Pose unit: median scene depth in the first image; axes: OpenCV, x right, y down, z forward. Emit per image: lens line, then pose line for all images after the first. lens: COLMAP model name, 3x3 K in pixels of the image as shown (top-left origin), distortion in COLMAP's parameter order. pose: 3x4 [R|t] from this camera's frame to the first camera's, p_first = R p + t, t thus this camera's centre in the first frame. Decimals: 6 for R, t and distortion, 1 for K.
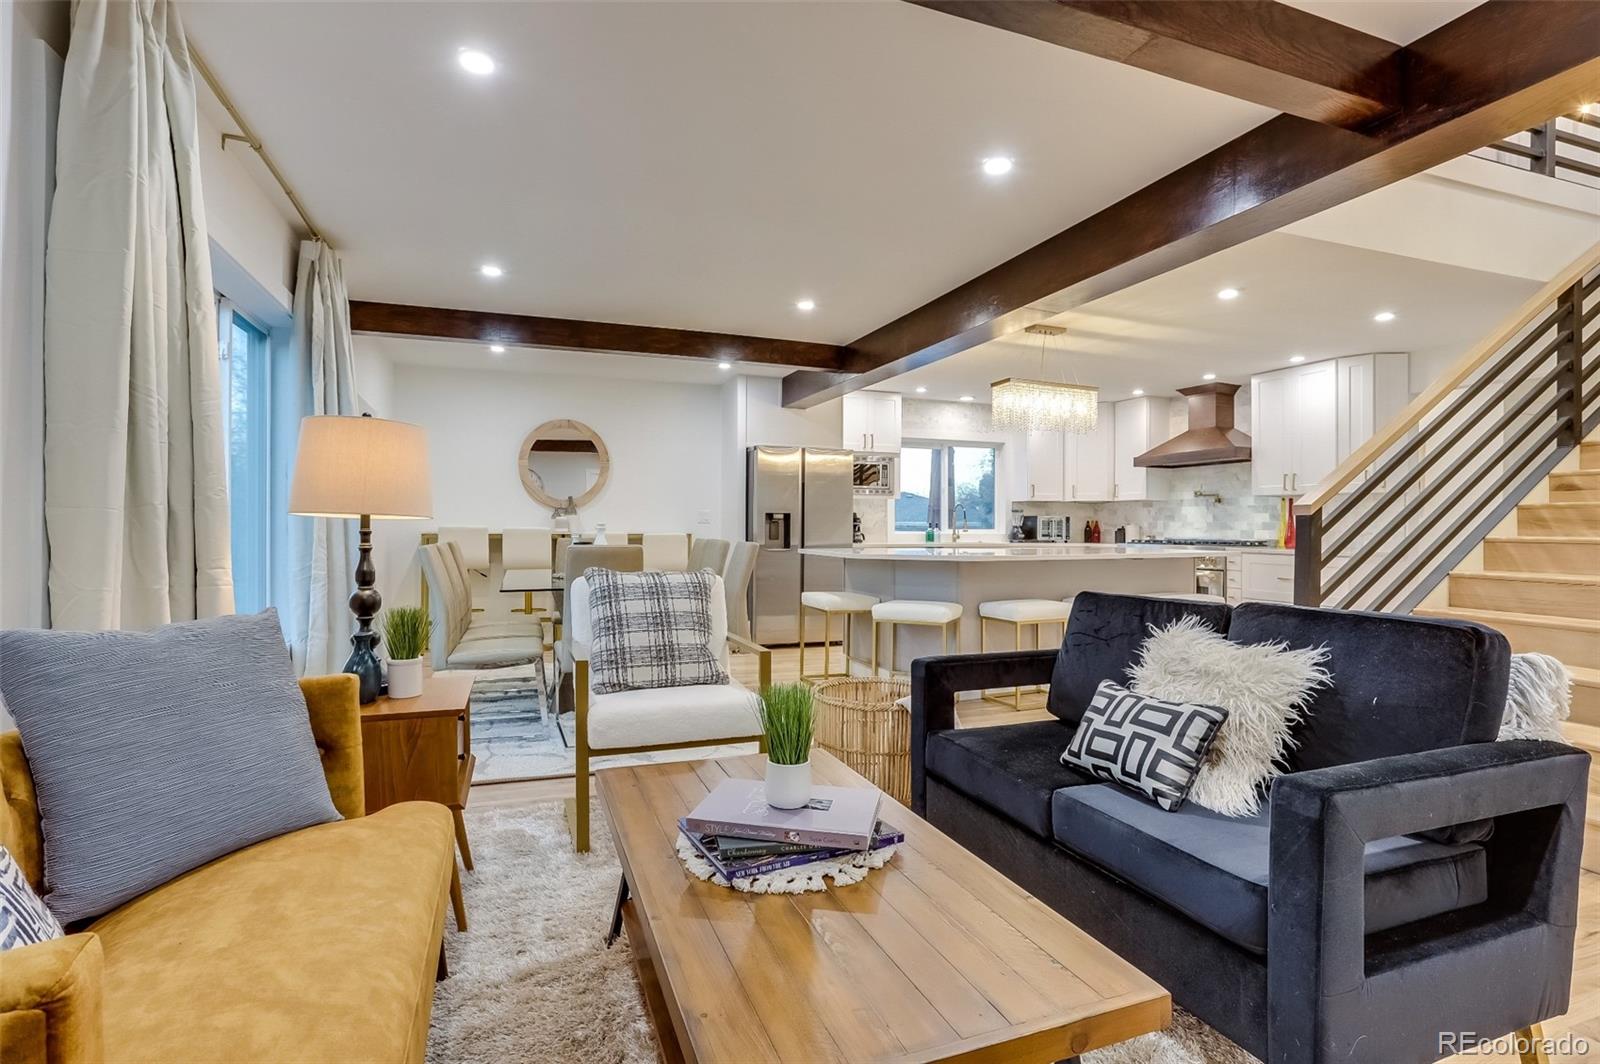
lens RADIAL K [[769.4, 0, 769.6], [0, 769.4, 524.8], [0, 0, 1]] dist [-0.024808, 0.006690]
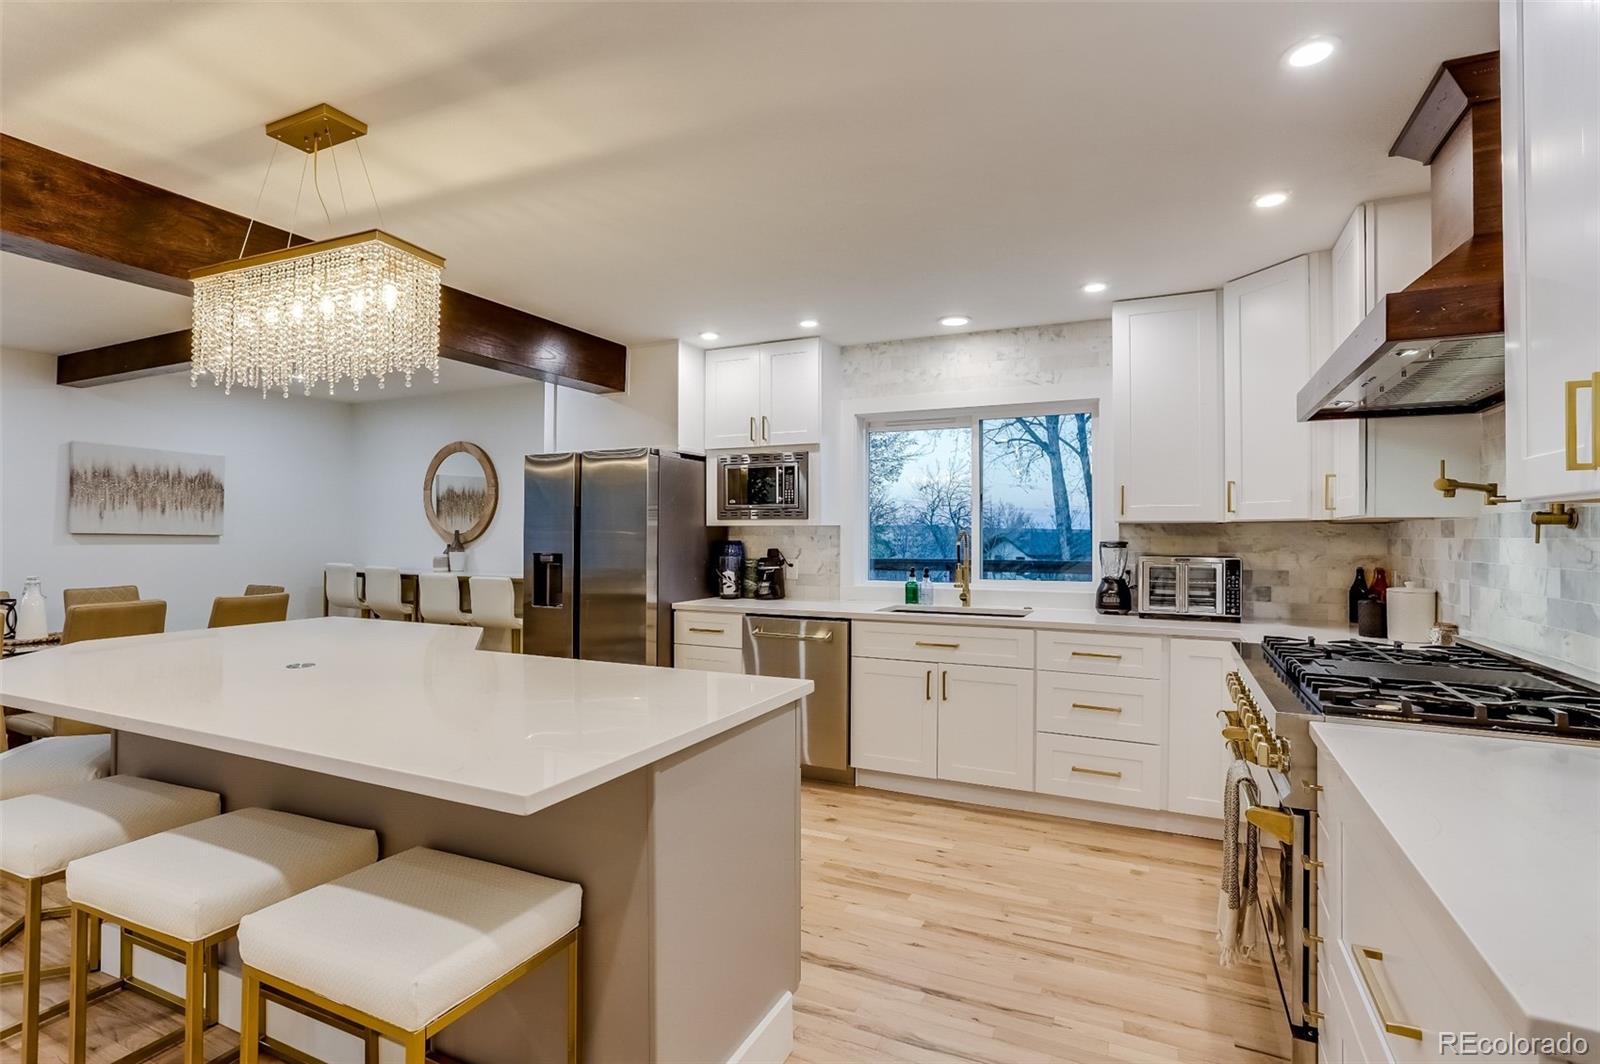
lens RADIAL K [[769.4, 0, 812.1], [0, 769.4, 538.5], [0, 0, 1]] dist [-0.024808, 0.006690]
pose [[0.714405, -0.005007, -0.699715, 0.565095], [-0.001227, 0.999964, -0.008409, -0.019590], [0.699731, 0.006866, 0.714373, 0.604258]]
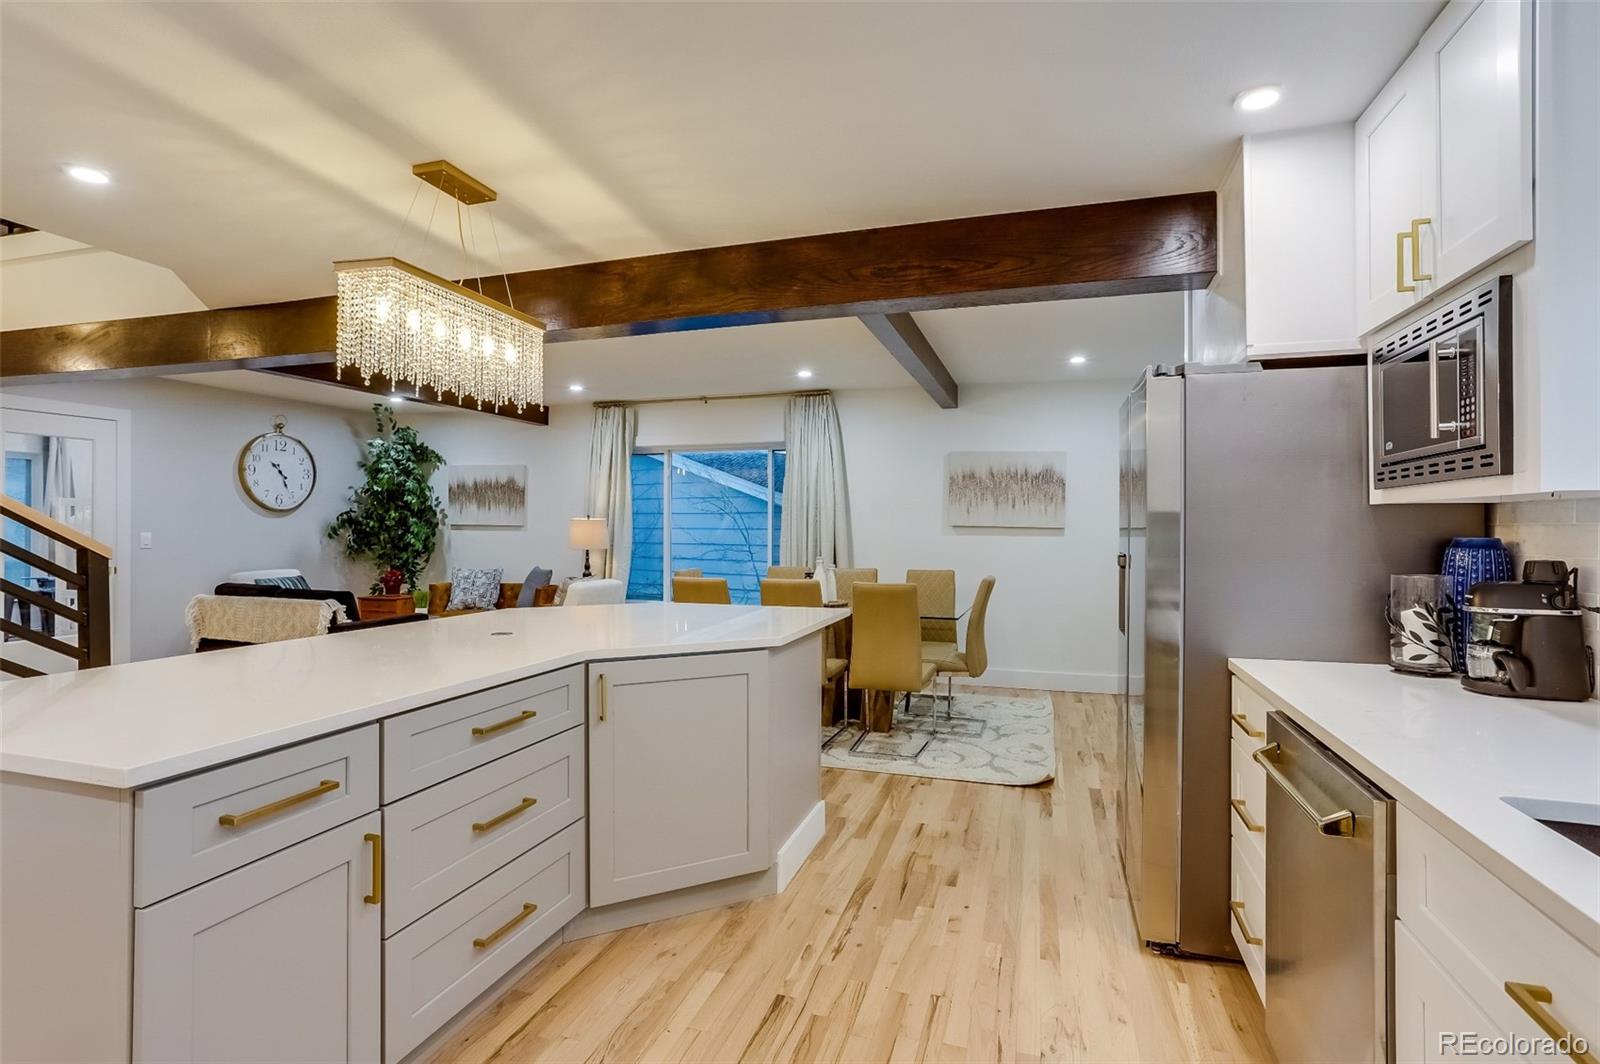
lens RADIAL K [[769.4, 0, 802.4], [0, 769.4, 534.9], [0, 0, 1]] dist [-0.024808, 0.006690]
pose [[-0.599422, 0.000017, -0.800433, 0.422067], [-0.010856, 0.999908, 0.008150, -0.023743], [0.800359, 0.013575, -0.599367, 0.980745]]
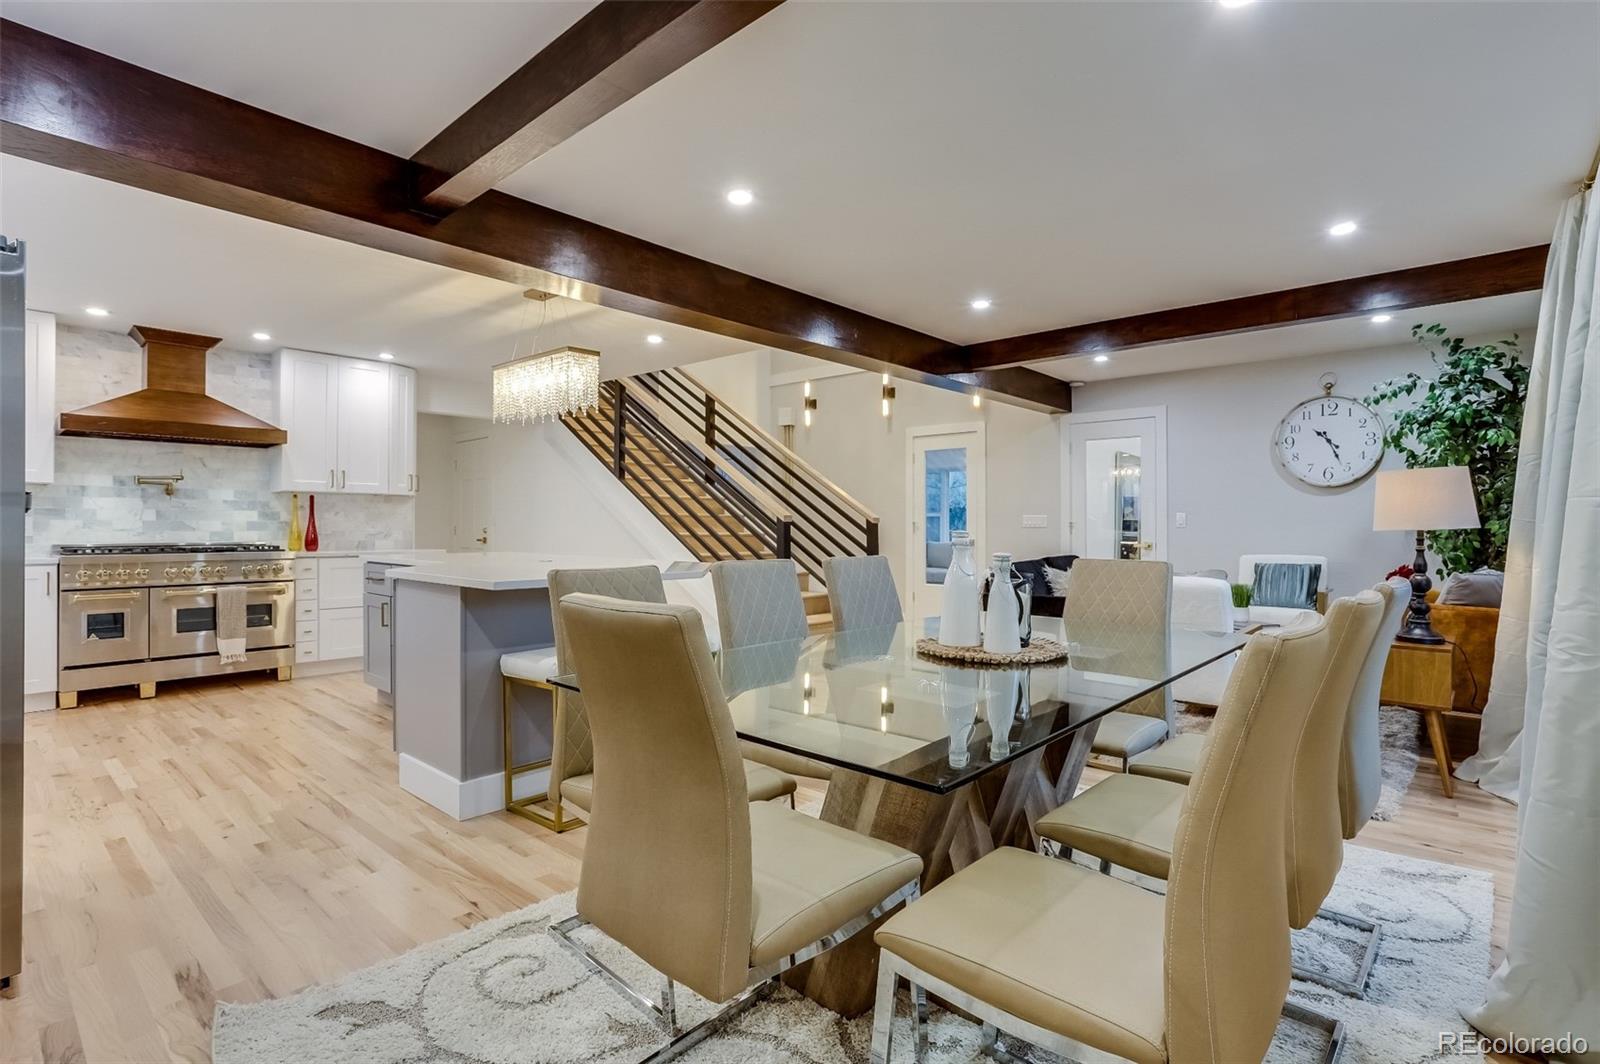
lens RADIAL K [[769.4, 0, 803.4], [0, 769.4, 529.0], [0, 0, 1]] dist [-0.024808, 0.006690]
pose [[-0.482258, -0.005361, 0.876013, -0.327019], [-0.001077, 0.999984, 0.005527, -0.000293], [-0.876029, 0.001722, -0.482256, 0.772543]]
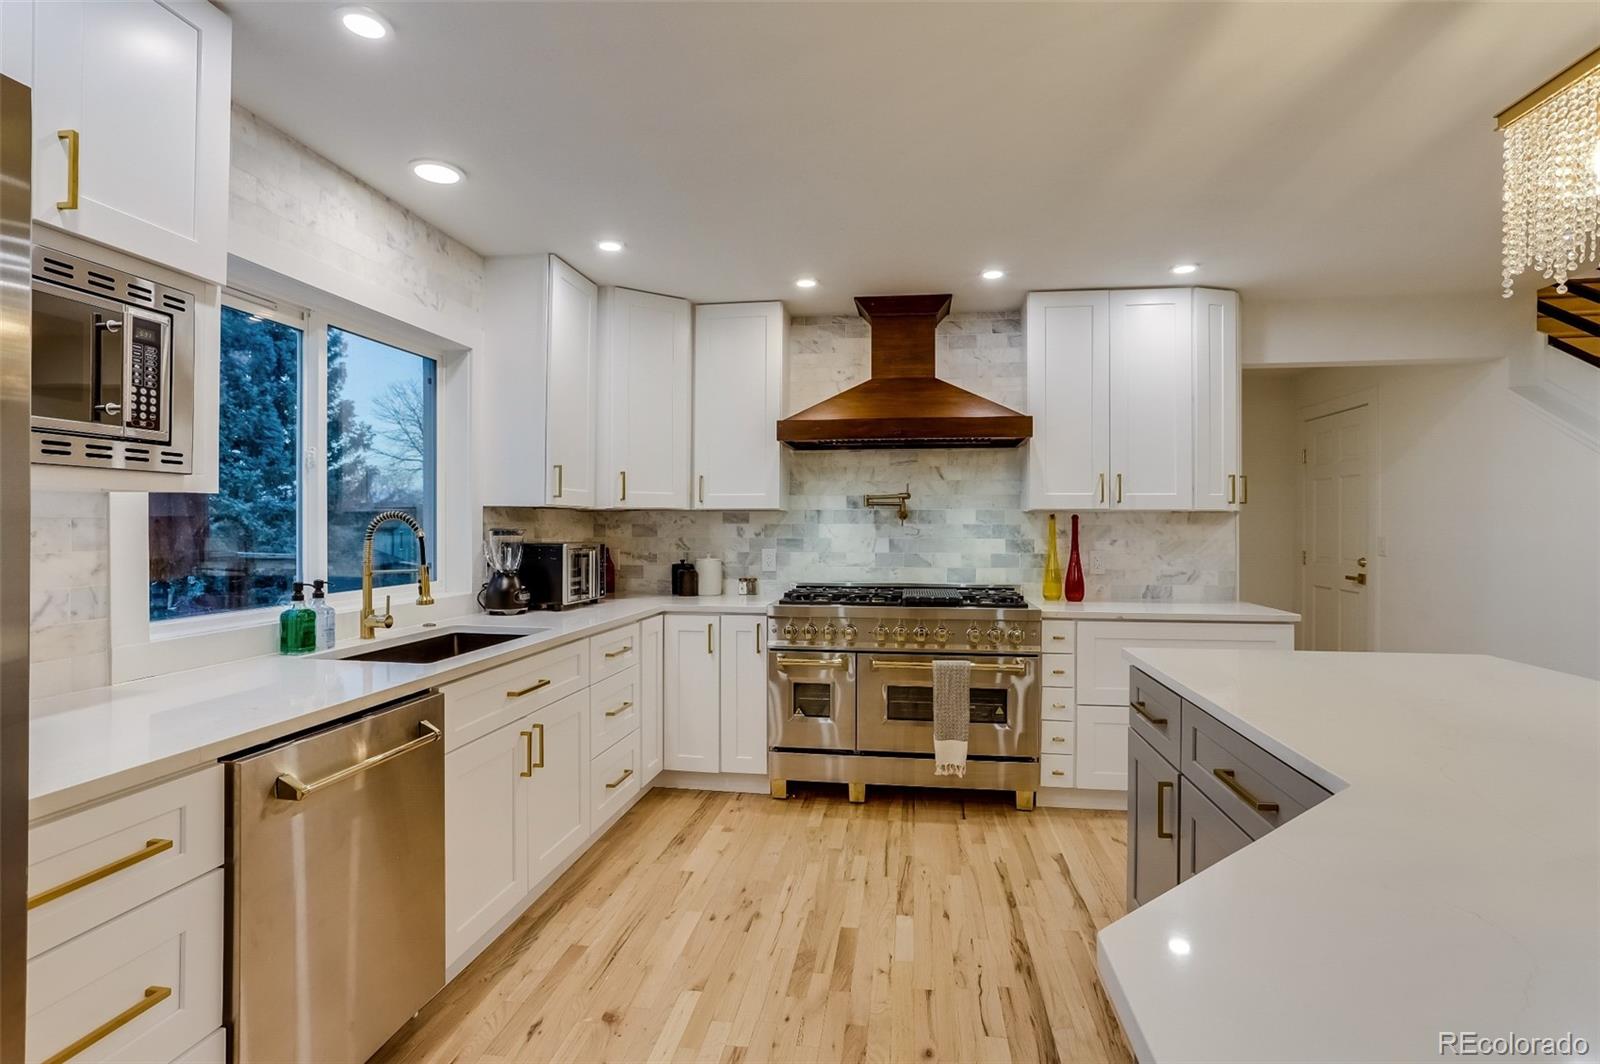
lens RADIAL K [[769.4, 0, 806.1], [0, 769.4, 517.8], [0, 0, 1]] dist [-0.024808, 0.006690]
pose [[0.468937, 0.001770, 0.883230, 0.059251], [0.000586, 0.999997, -0.002315, -0.026359], [-0.883231, 0.001603, 0.468934, 0.756588]]
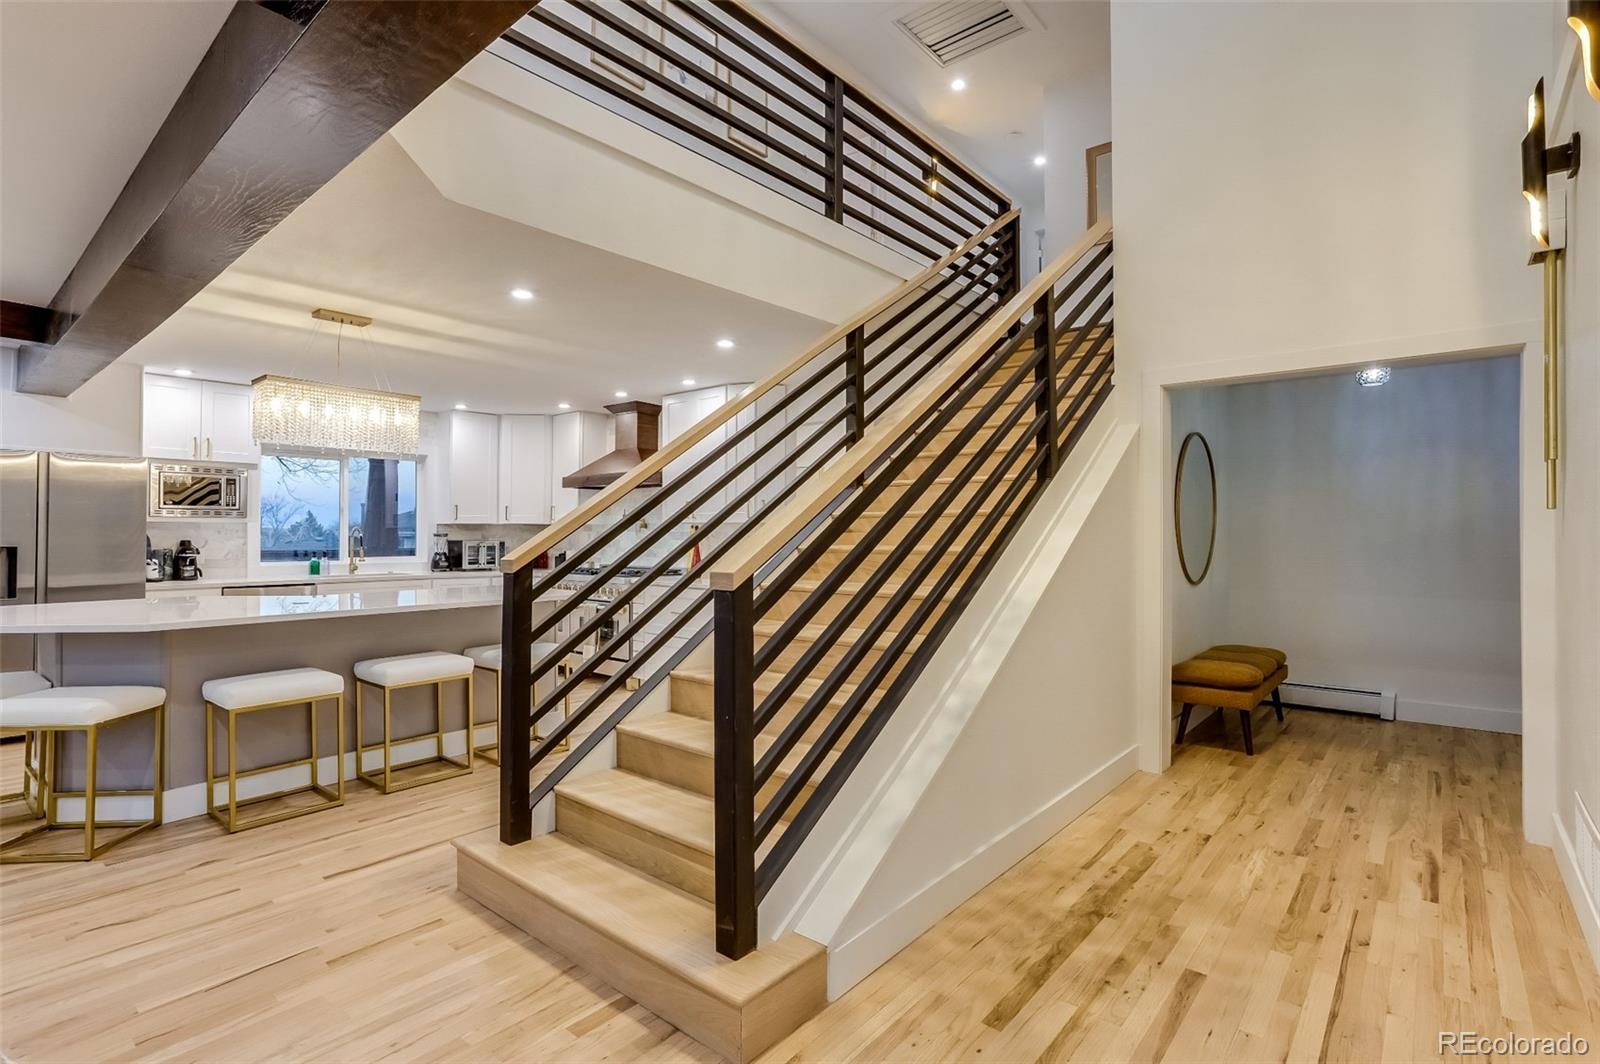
lens RADIAL K [[769.4, 0, 784.6], [0, 769.4, 526.0], [0, 0, 1]] dist [-0.024808, 0.006690]
pose [[0.871432, -0.003936, 0.490501, 0.261447], [0.007226, 0.999962, -0.004813, -0.023232], [-0.490464, 0.007739, 0.871427, 0.069794]]
